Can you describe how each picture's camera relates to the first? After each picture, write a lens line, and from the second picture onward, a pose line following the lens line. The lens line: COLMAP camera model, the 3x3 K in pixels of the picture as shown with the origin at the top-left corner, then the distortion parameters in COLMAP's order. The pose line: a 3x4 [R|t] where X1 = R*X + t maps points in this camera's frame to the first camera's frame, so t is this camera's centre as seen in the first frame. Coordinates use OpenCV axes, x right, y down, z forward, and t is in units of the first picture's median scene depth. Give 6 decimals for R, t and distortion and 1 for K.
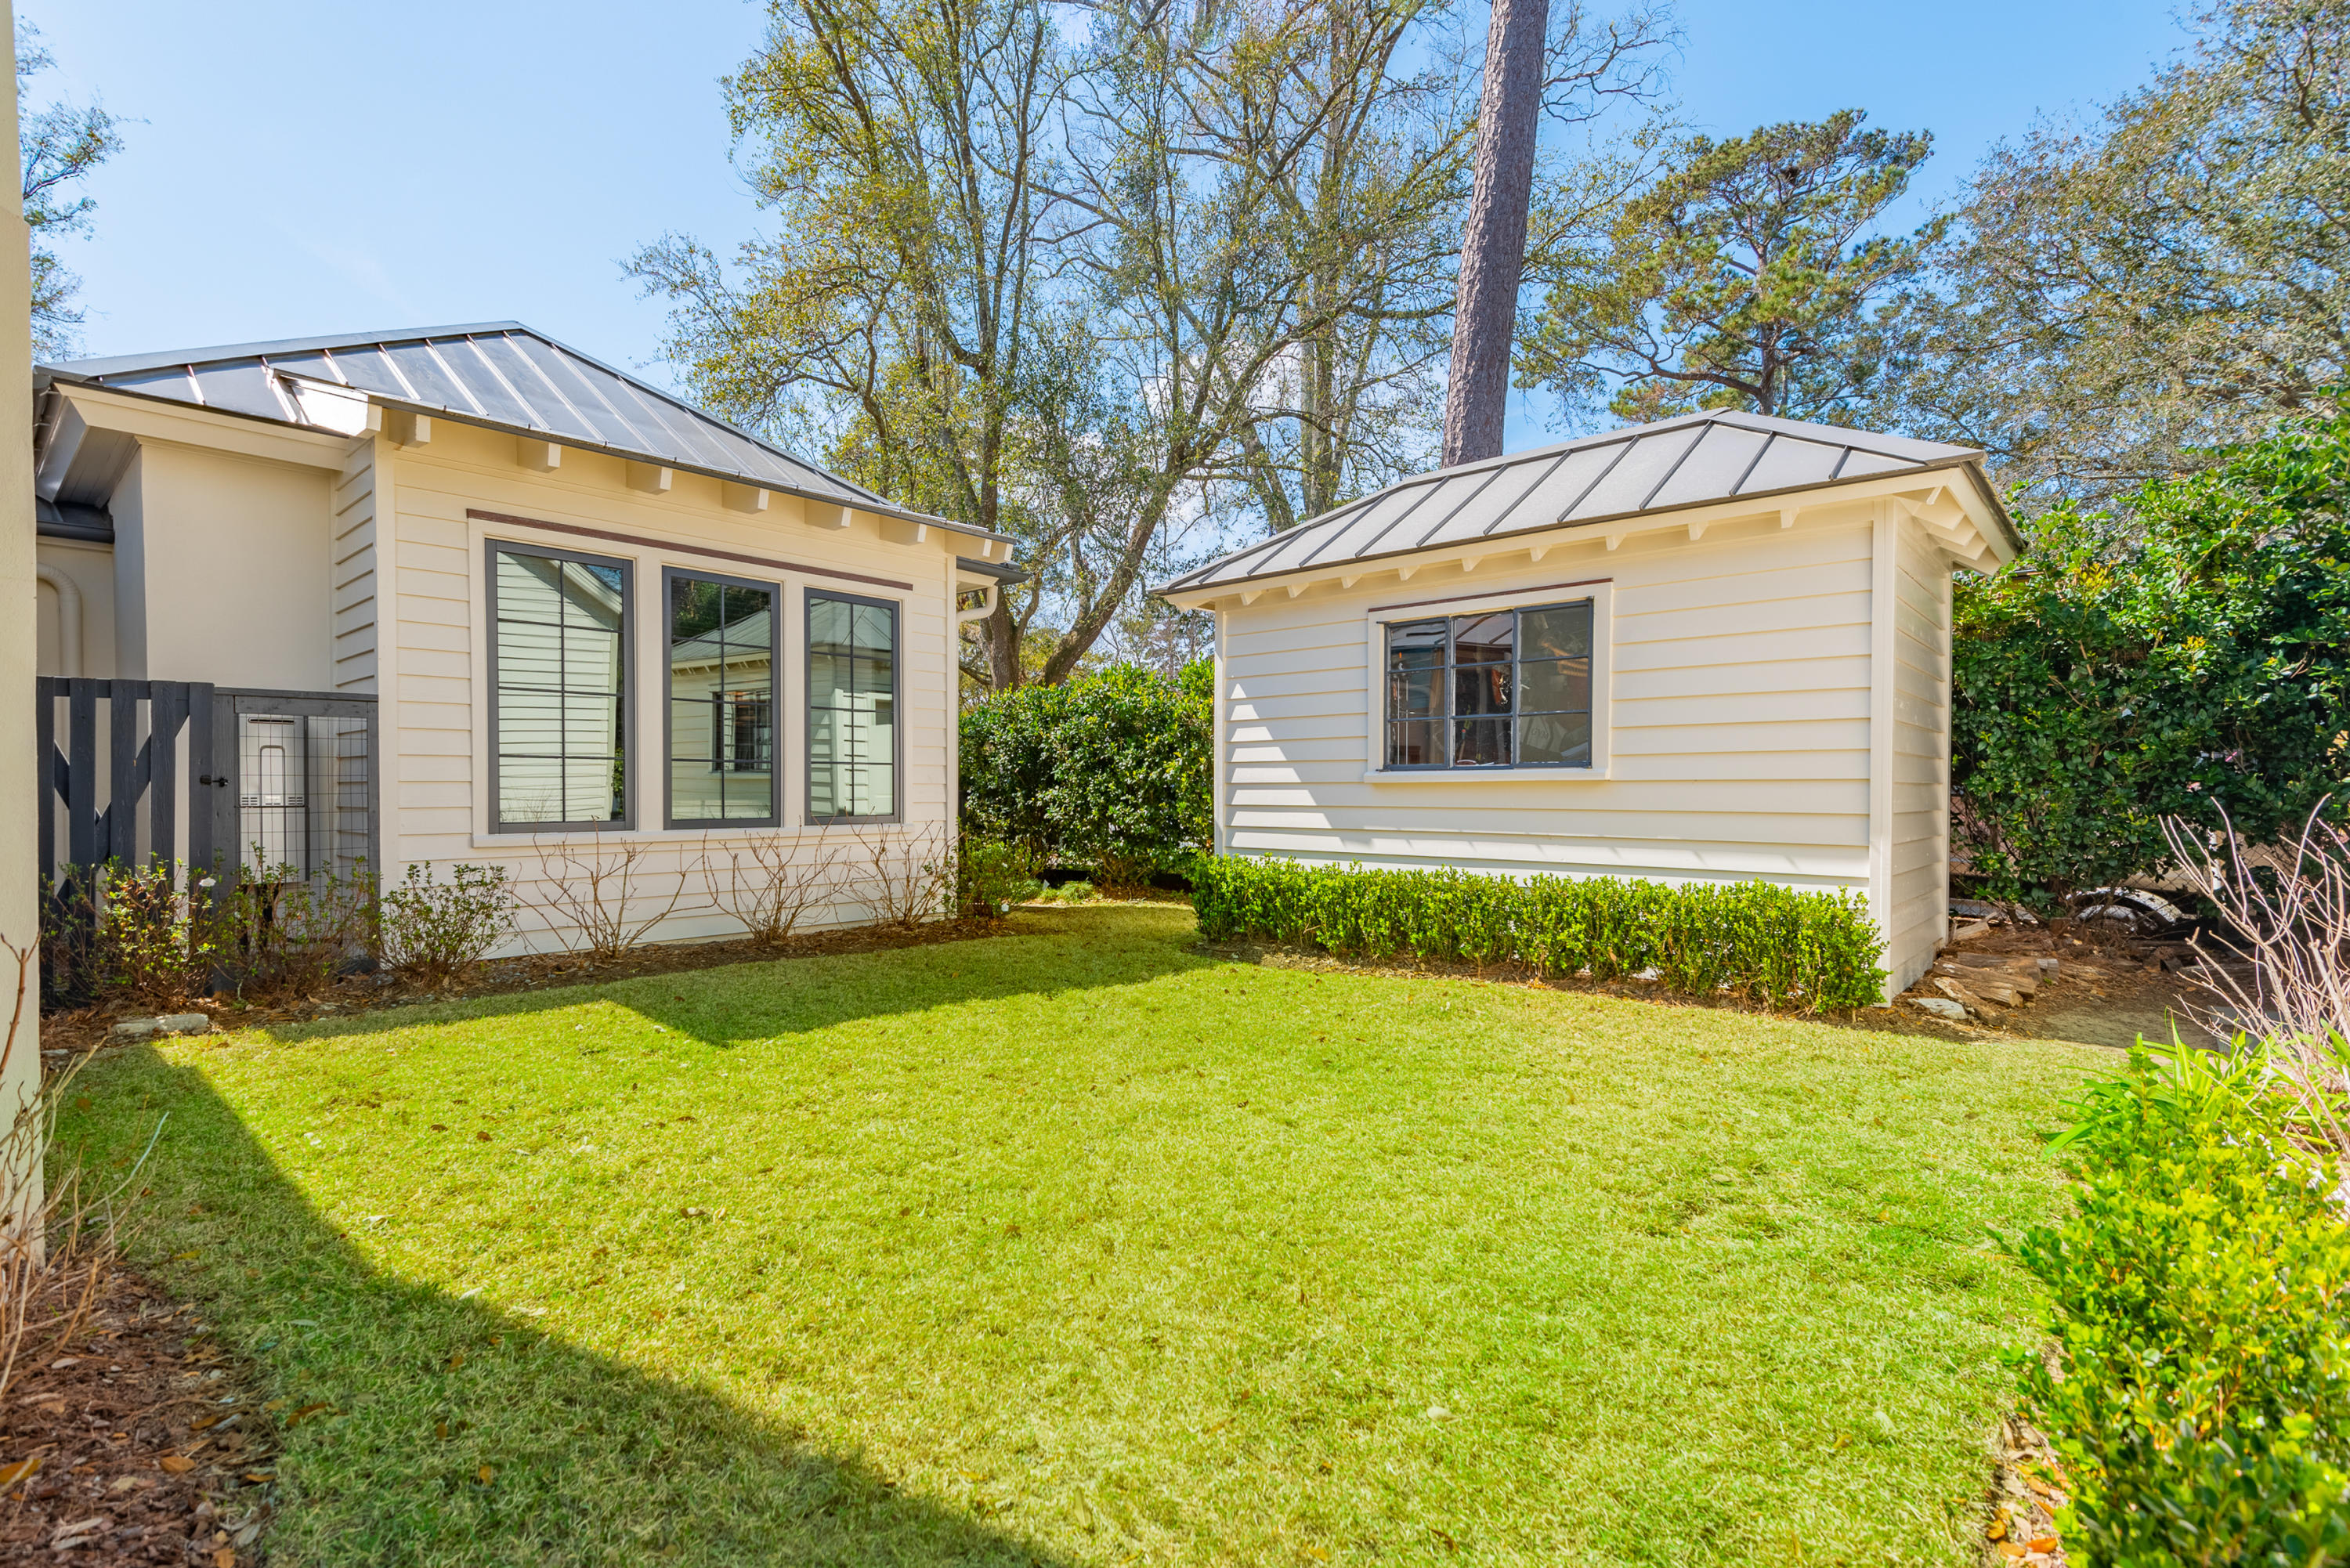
lens RADIAL K [[1094.4, 0, 1124.1], [0, 1094.4, 816.6], [0, 0, 1]] dist [0.031798, -0.013312]
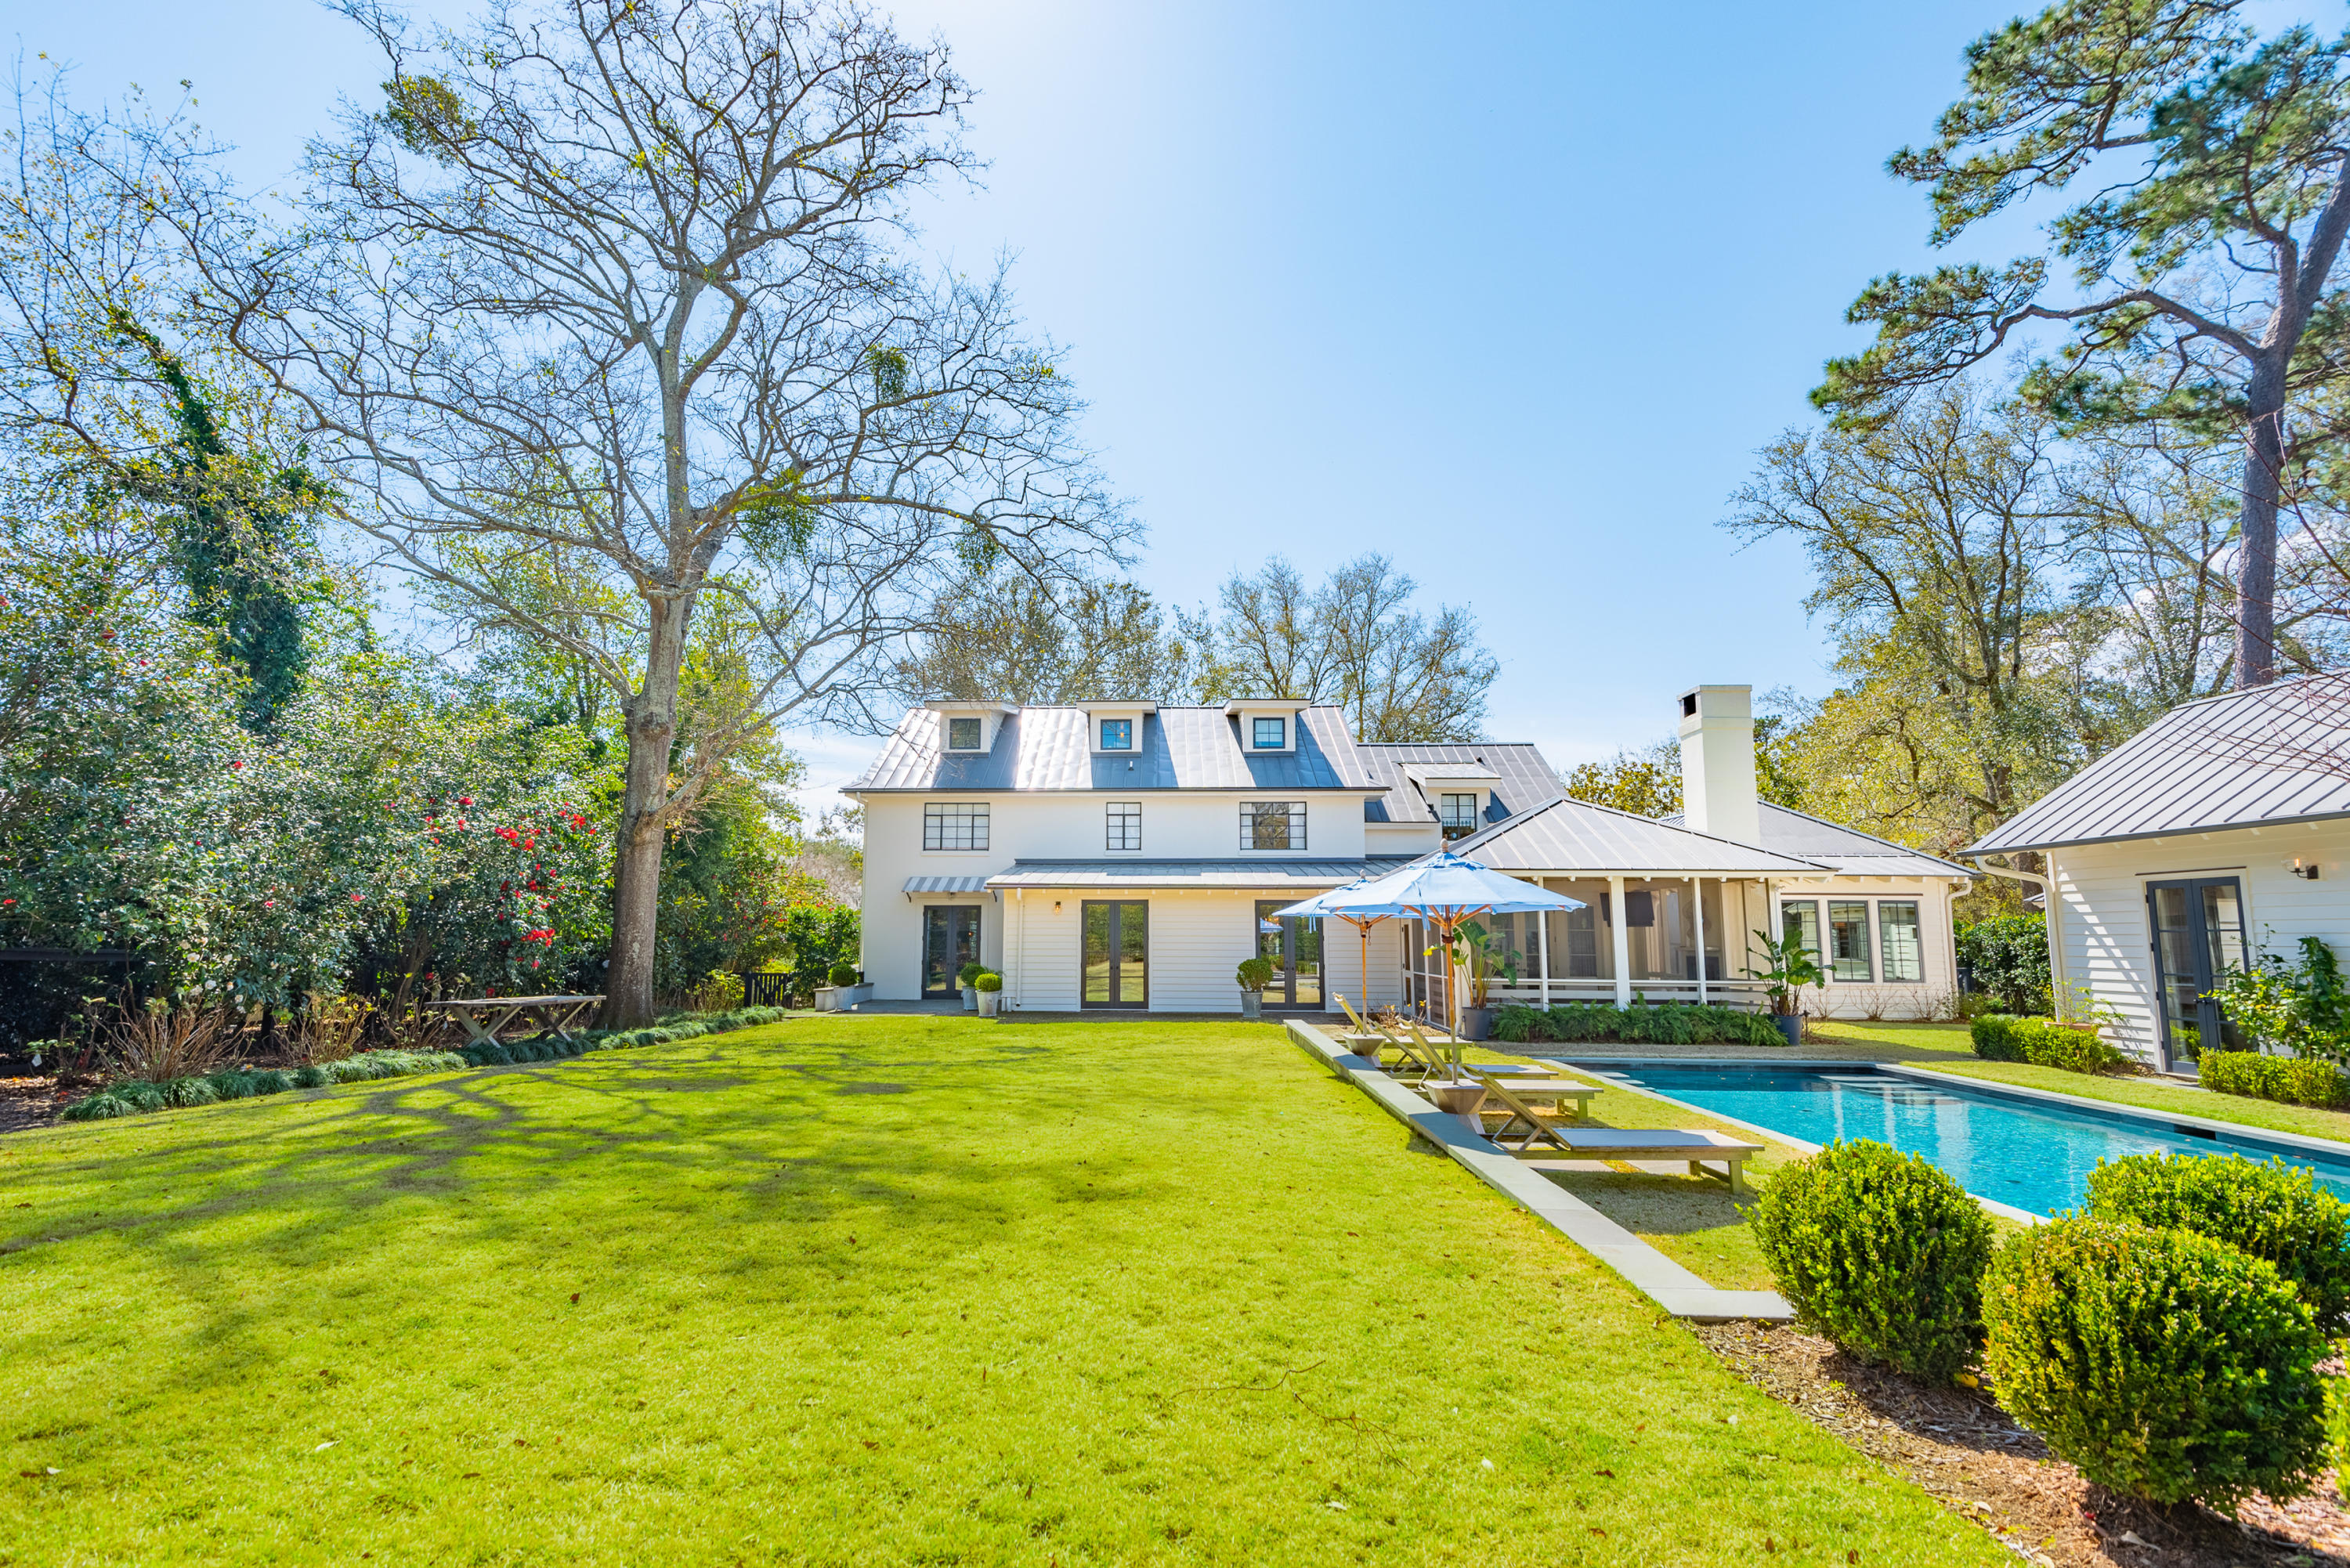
lens RADIAL K [[1094.4, 0, 1133.6], [0, 1094.4, 813.2], [0, 0, 1]] dist [0.031798, -0.013312]
pose [[0.658225, -0.085063, -0.748000, 0.689810], [-0.023194, 0.990833, -0.133089, 0.000991], [0.752464, 0.104952, 0.650217, -2.655697]]
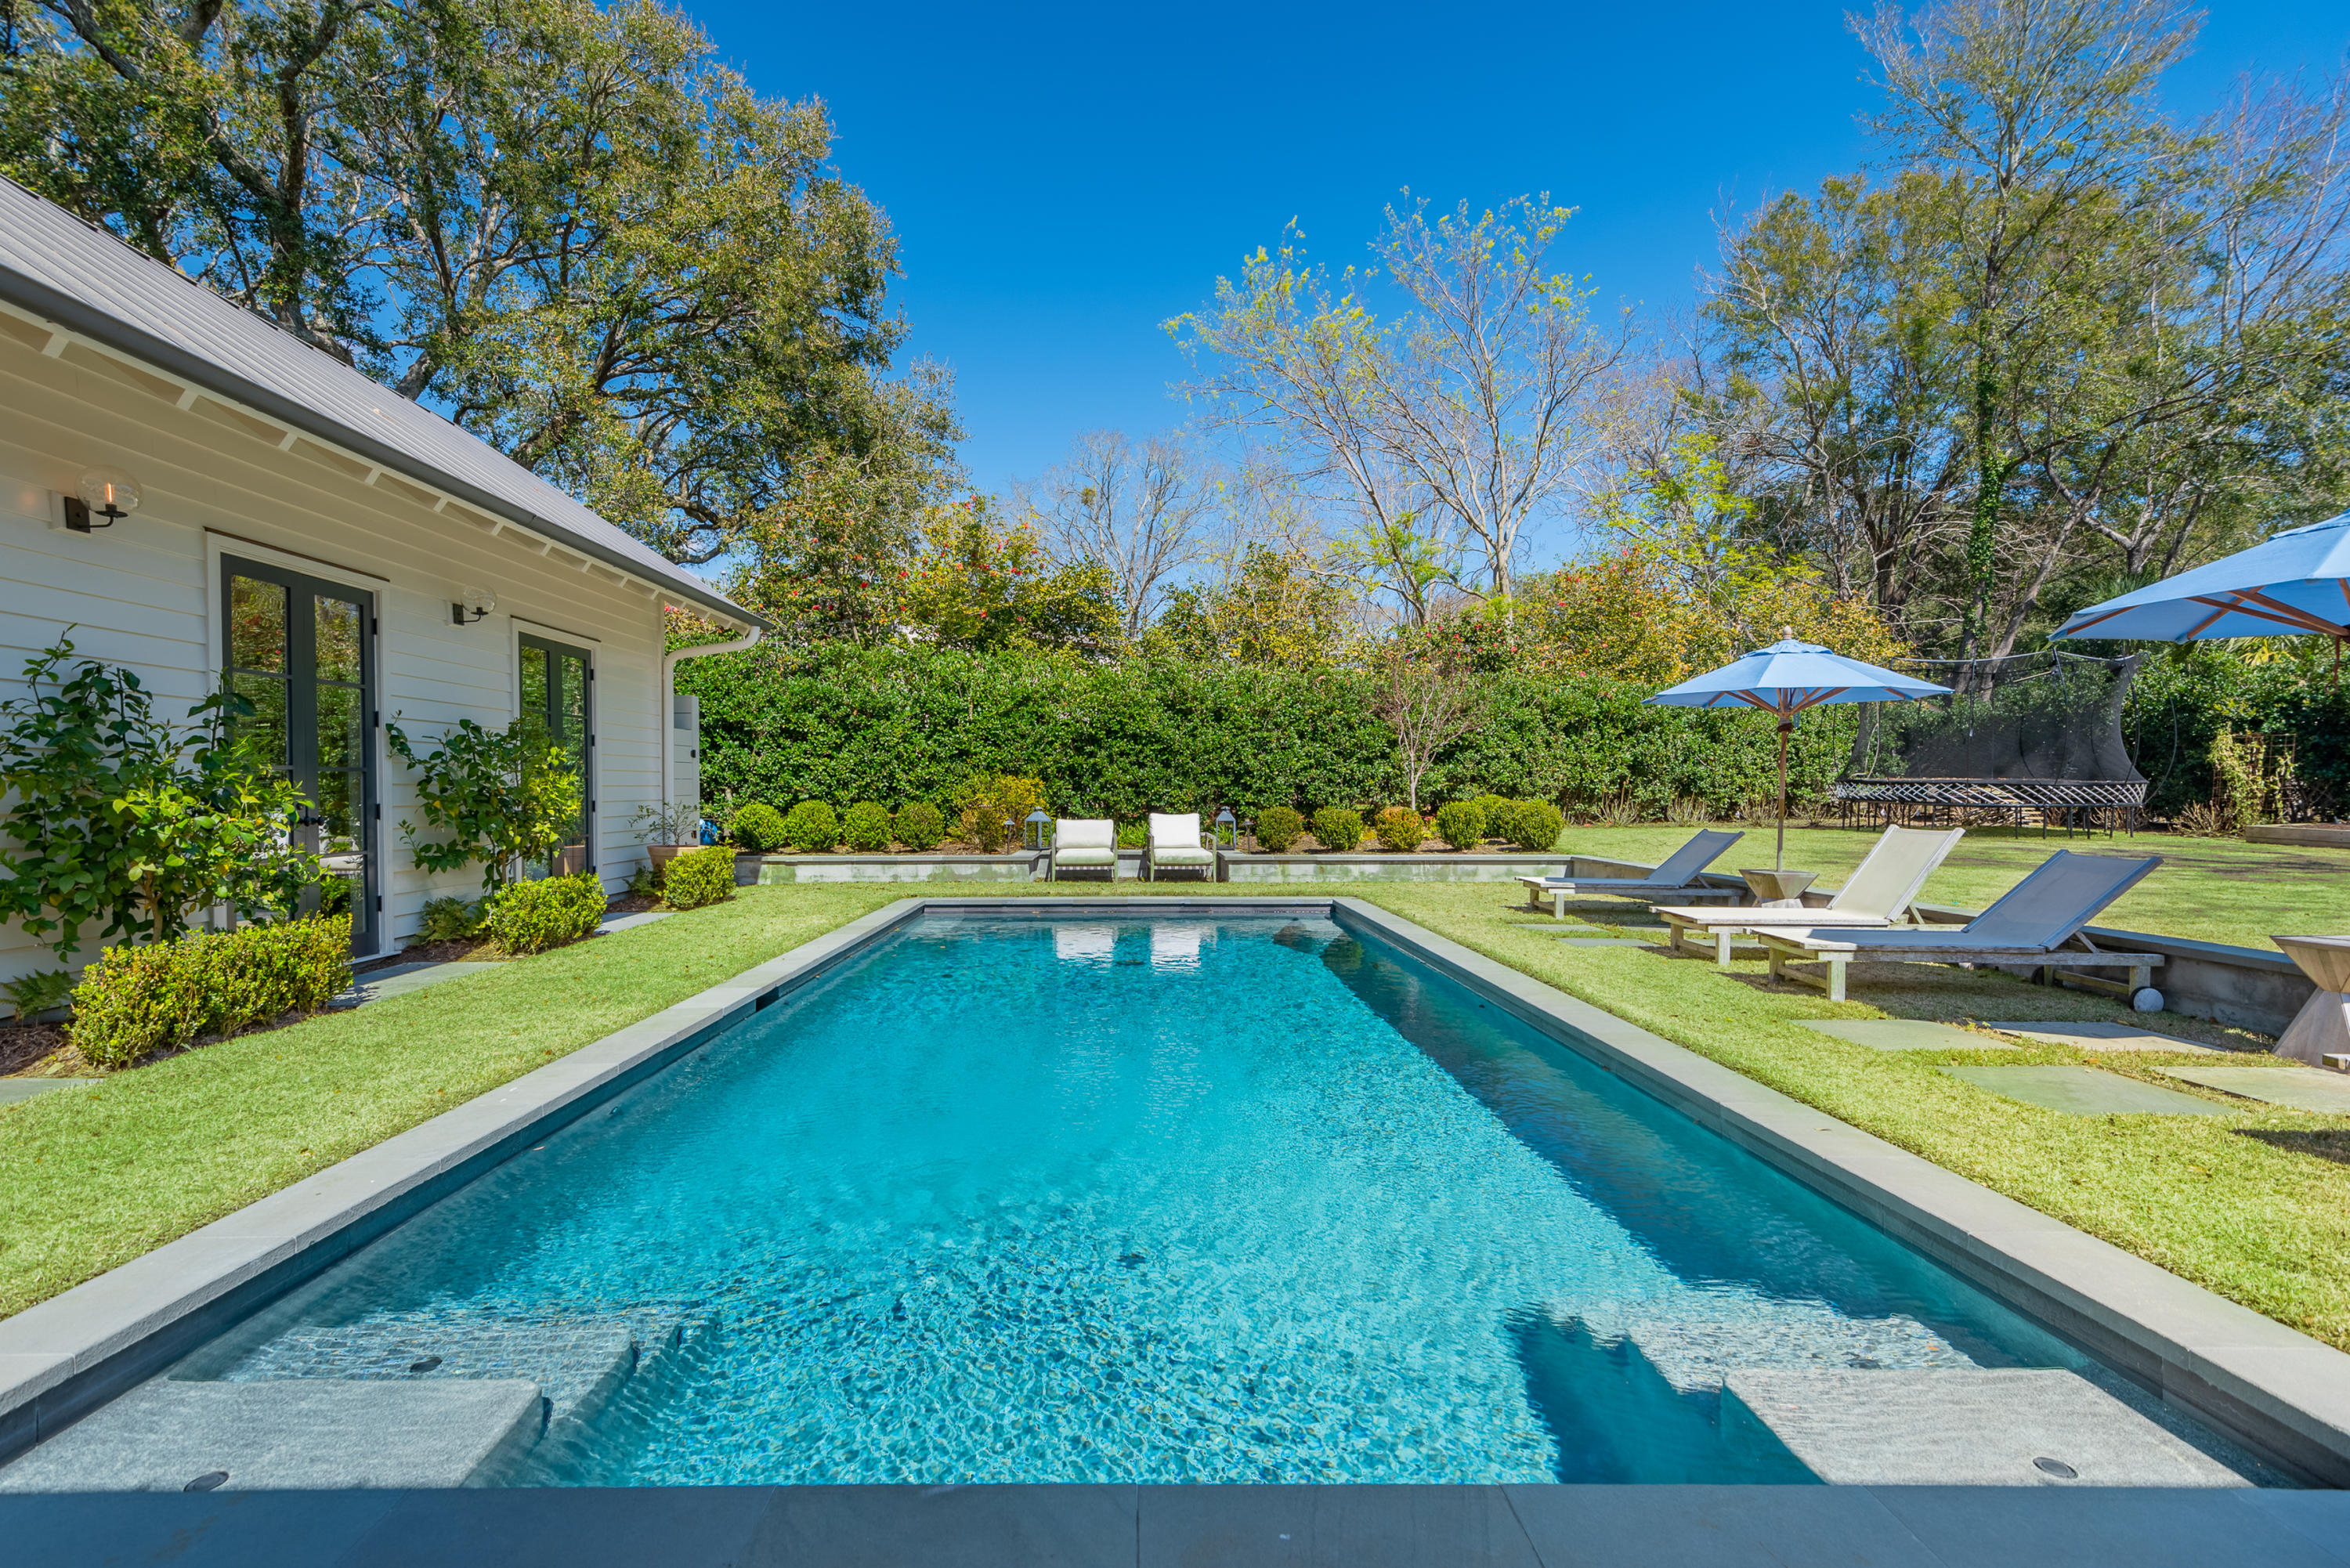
lens RADIAL K [[1094.4, 0, 1136.6], [0, 1094.4, 799.9], [0, 0, 1]] dist [0.031798, -0.013312]
pose [[-0.692410, -0.006875, 0.721471, -0.380061], [0.020906, 0.999344, 0.029586, 0.002973], [-0.721201, 0.035569, -0.691812, -0.249334]]
